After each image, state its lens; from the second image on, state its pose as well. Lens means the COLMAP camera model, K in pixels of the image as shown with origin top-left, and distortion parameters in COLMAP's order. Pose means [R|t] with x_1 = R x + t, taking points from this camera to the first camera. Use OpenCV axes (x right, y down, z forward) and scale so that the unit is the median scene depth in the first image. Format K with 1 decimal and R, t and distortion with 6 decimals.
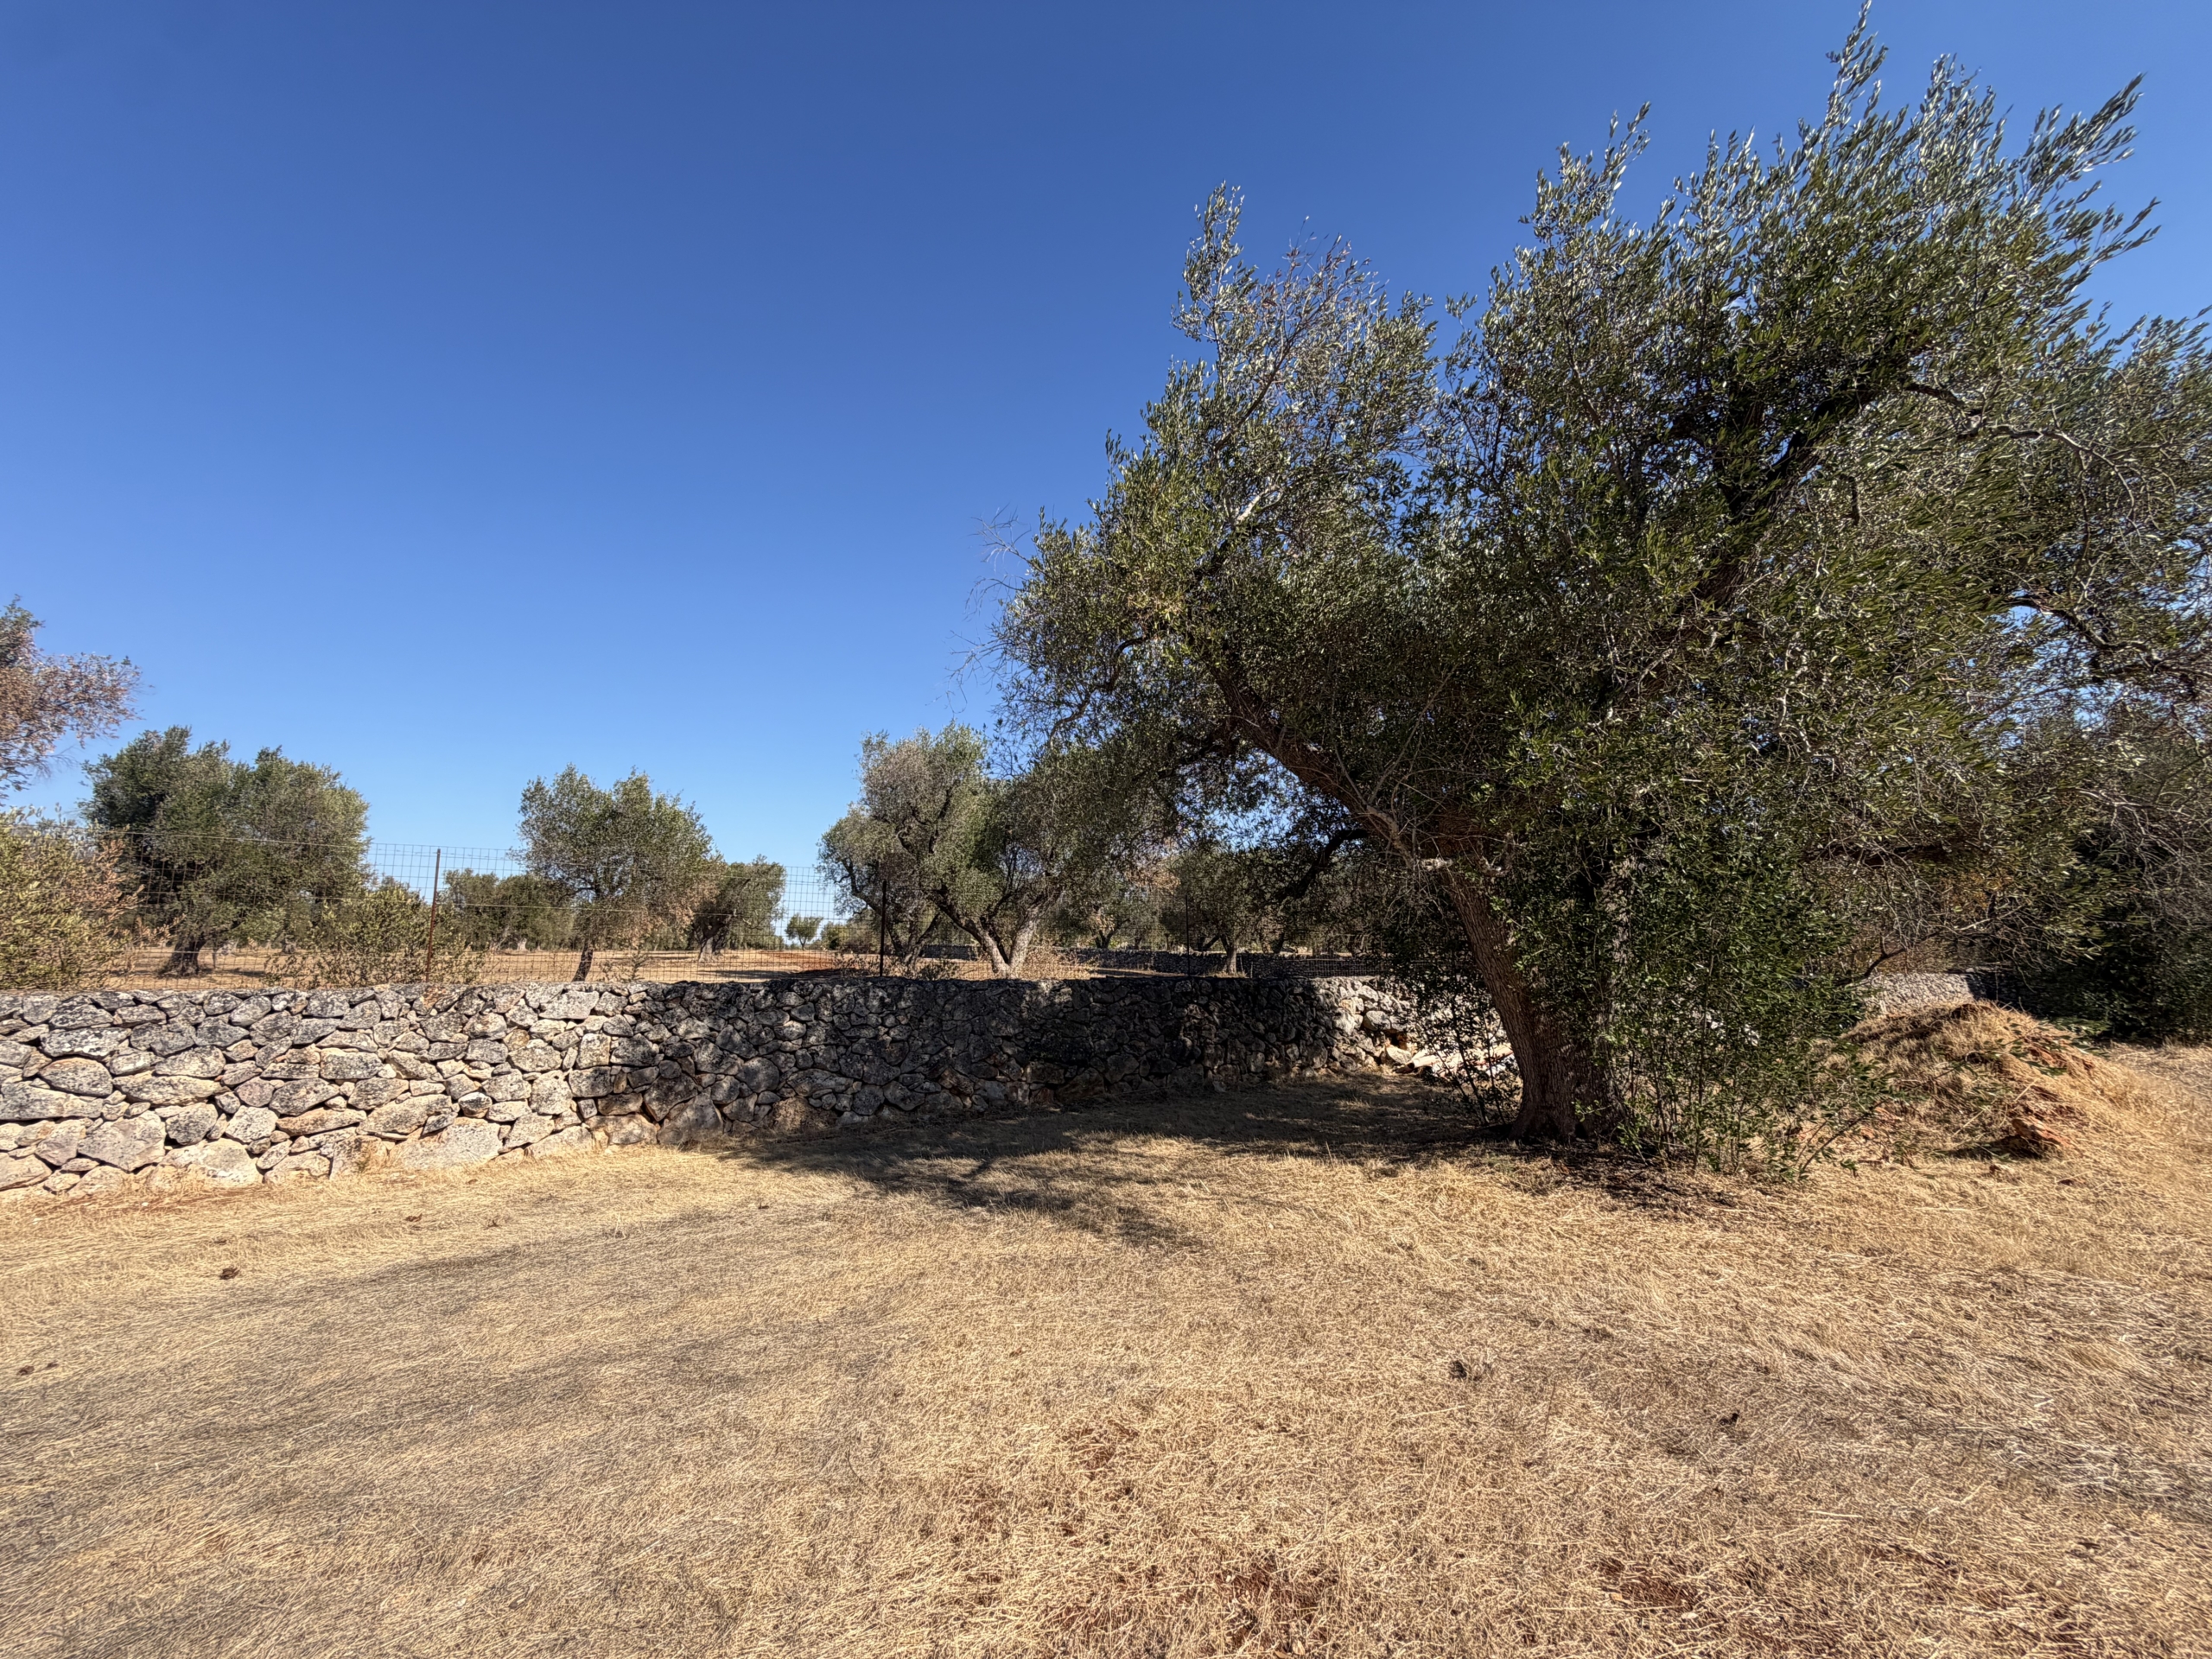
lens RADIAL K [[885.0, 0, 1096.8], [0, 885.0, 840.2], [0, 0, 1]] dist [0.001941, 0.000732]
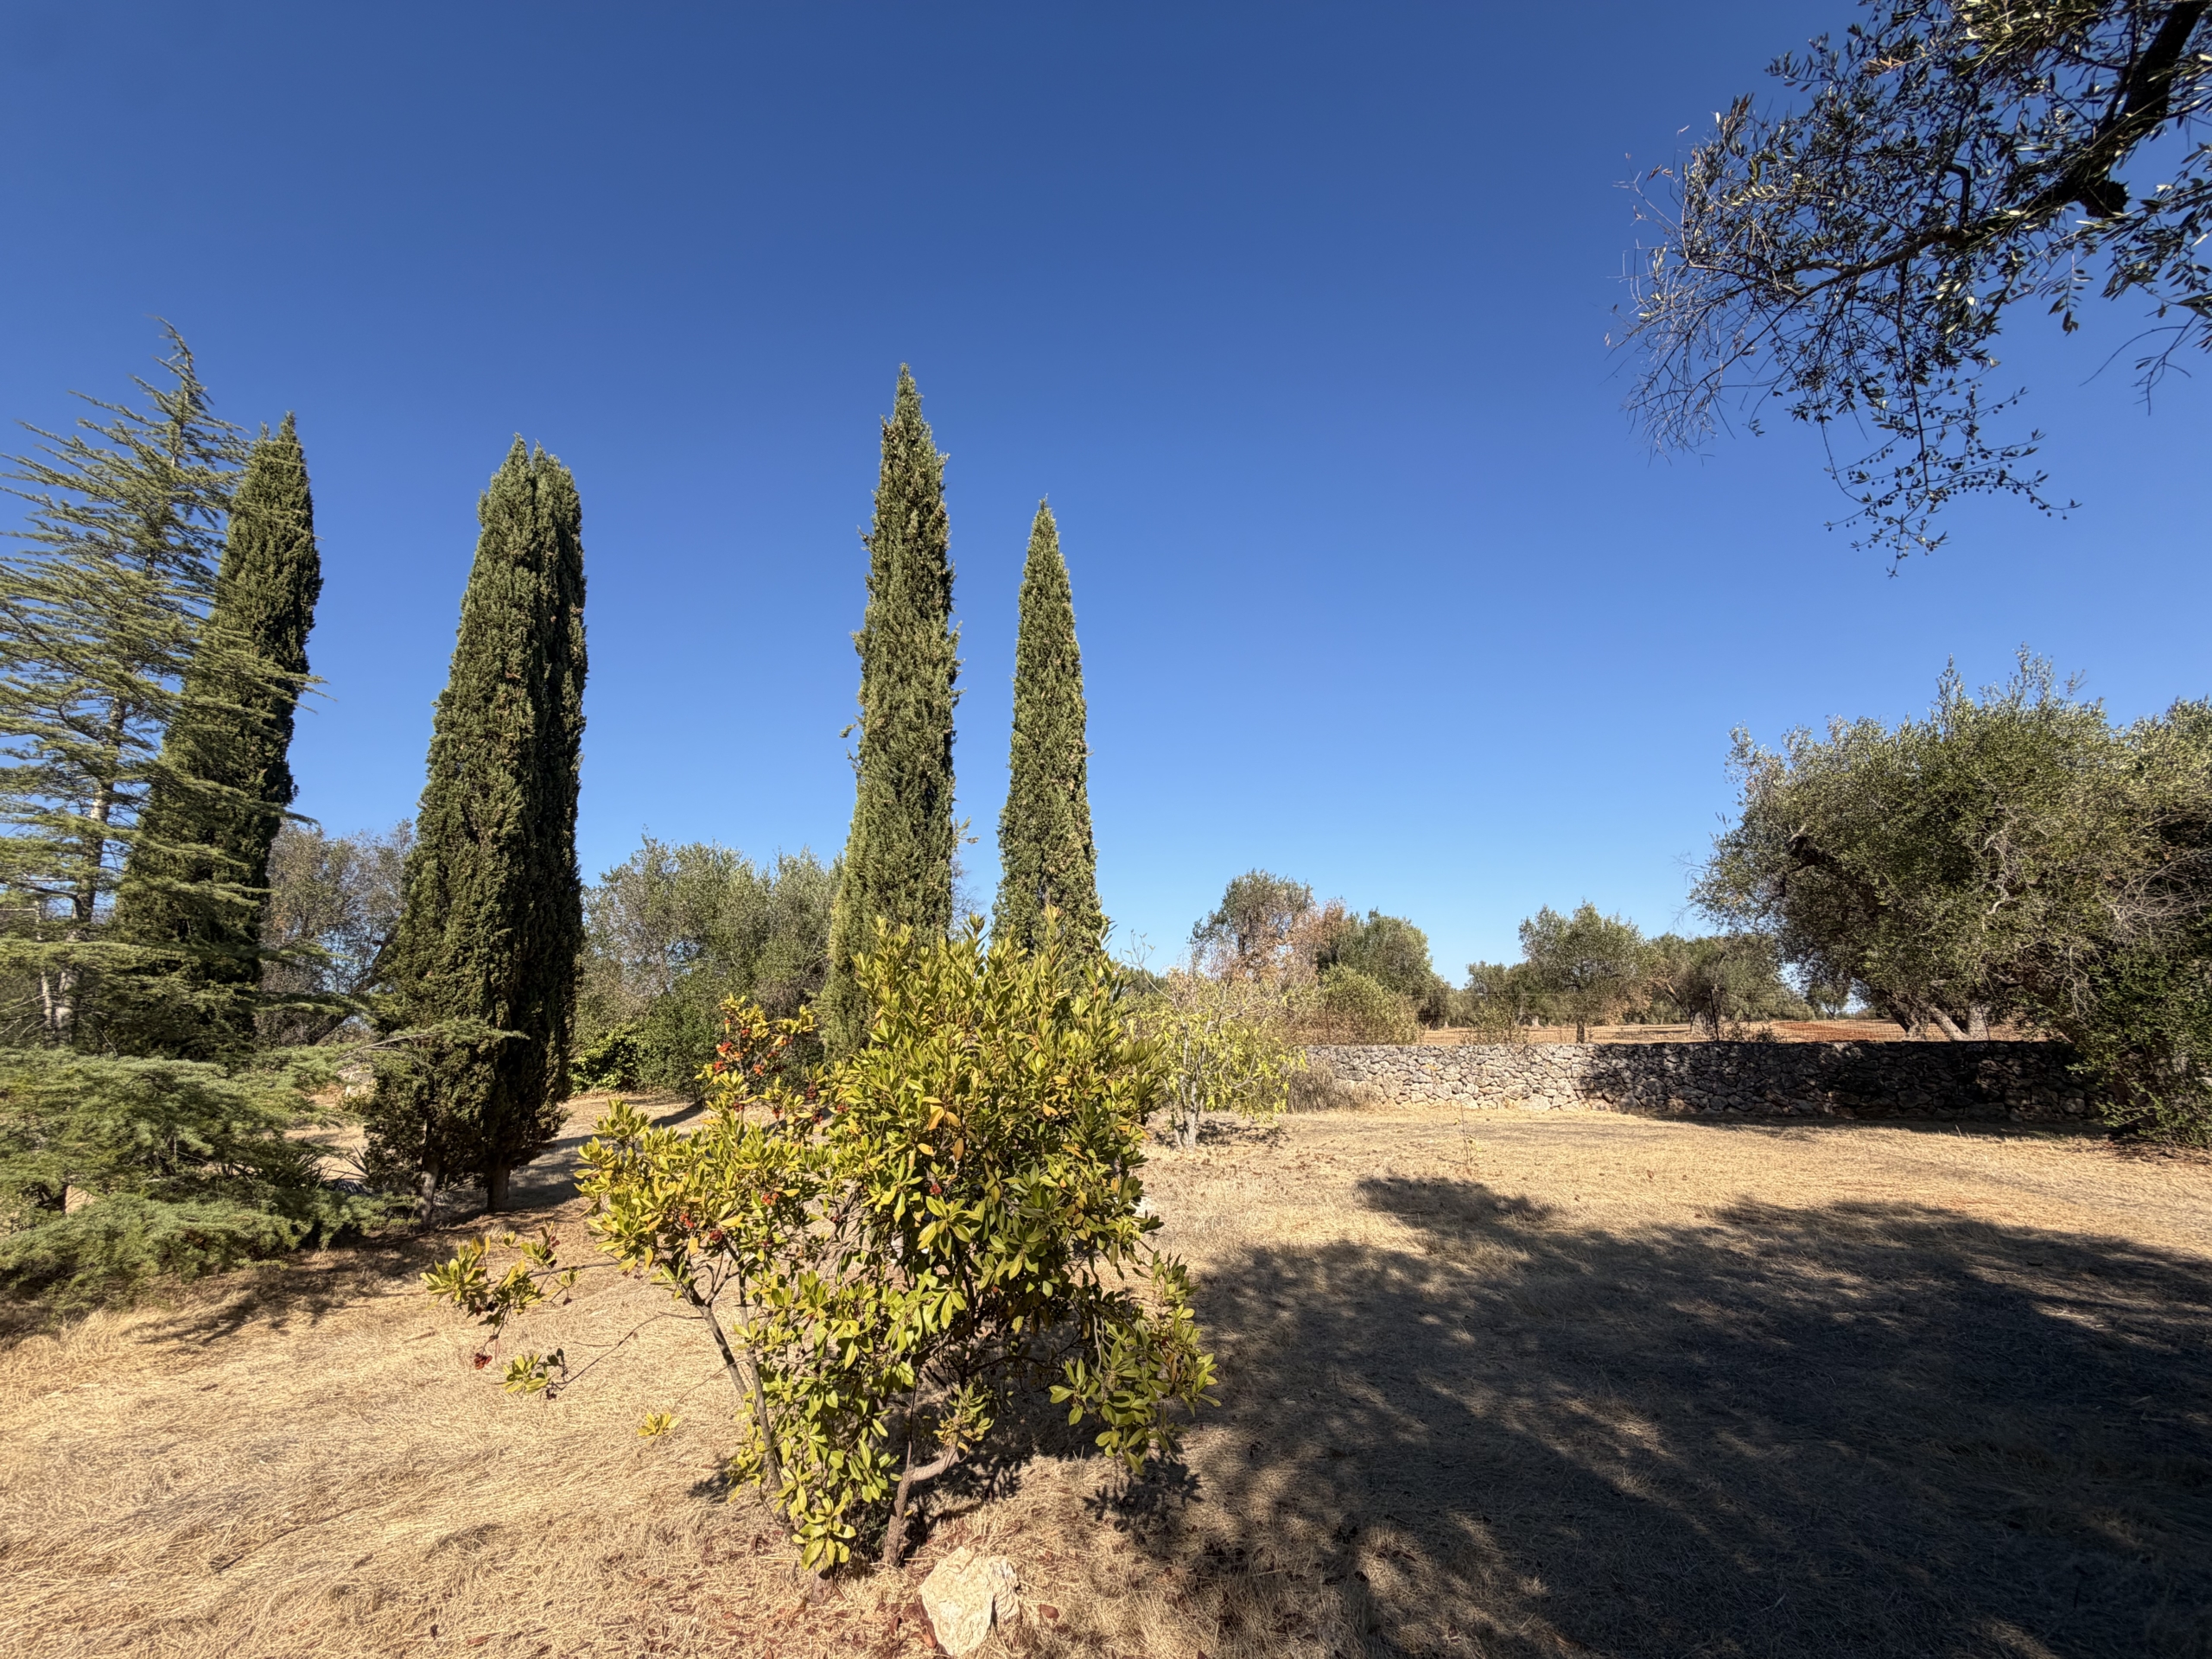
lens RADIAL K [[885.0, 0, 1104.8], [0, 885.0, 840.1], [0, 0, 1]] dist [0.001941, 0.000732]
pose [[0.526698, -0.197976, -0.826677, 0.309389], [0.130957, 0.979789, -0.151207, -0.065002], [0.839904, -0.028619, 0.541980, -0.487182]]
